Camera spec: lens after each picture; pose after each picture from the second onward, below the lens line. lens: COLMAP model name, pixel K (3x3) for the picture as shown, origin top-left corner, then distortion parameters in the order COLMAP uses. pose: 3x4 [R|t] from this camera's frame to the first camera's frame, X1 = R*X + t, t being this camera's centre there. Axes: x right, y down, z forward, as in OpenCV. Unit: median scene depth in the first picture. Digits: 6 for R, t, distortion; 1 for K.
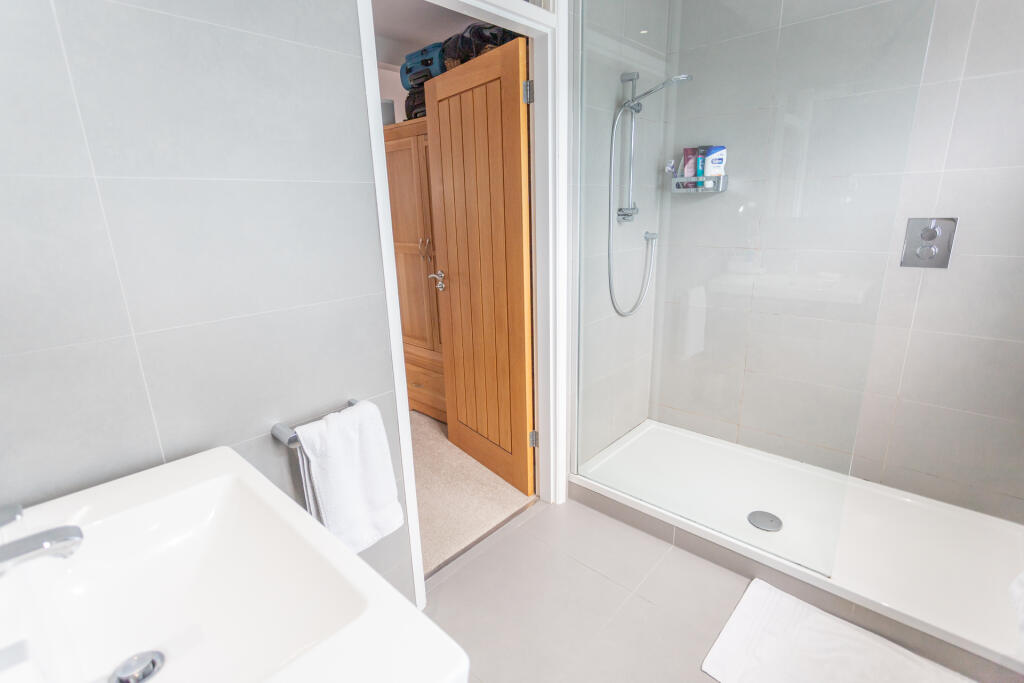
lens RADIAL K [[482.9, 0, 512.5], [0, 482.9, 345.7], [0, 0, 1]] dist [0.001552, 0.002053]
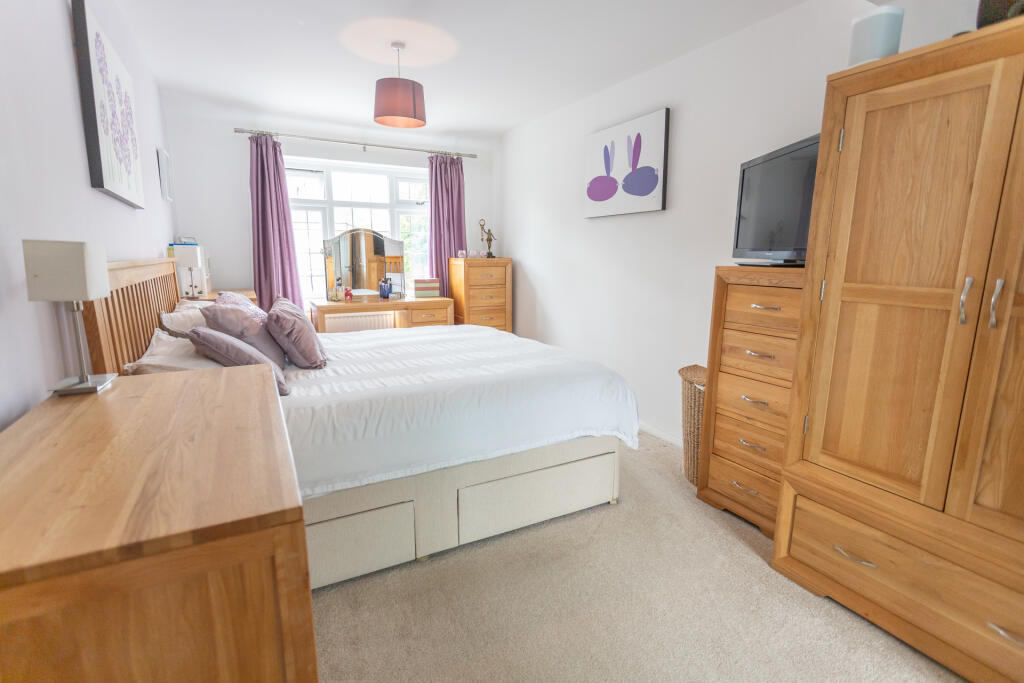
lens RADIAL K [[482.9, 0, 512.3], [0, 482.9, 343.1], [0, 0, 1]] dist [0.001552, 0.002053]
pose [[0.942261, 0.096835, -0.320572, -0.417034], [-0.125018, 0.989788, -0.068482, -0.066522], [0.310667, 0.104605, 0.944745, 0.397149]]
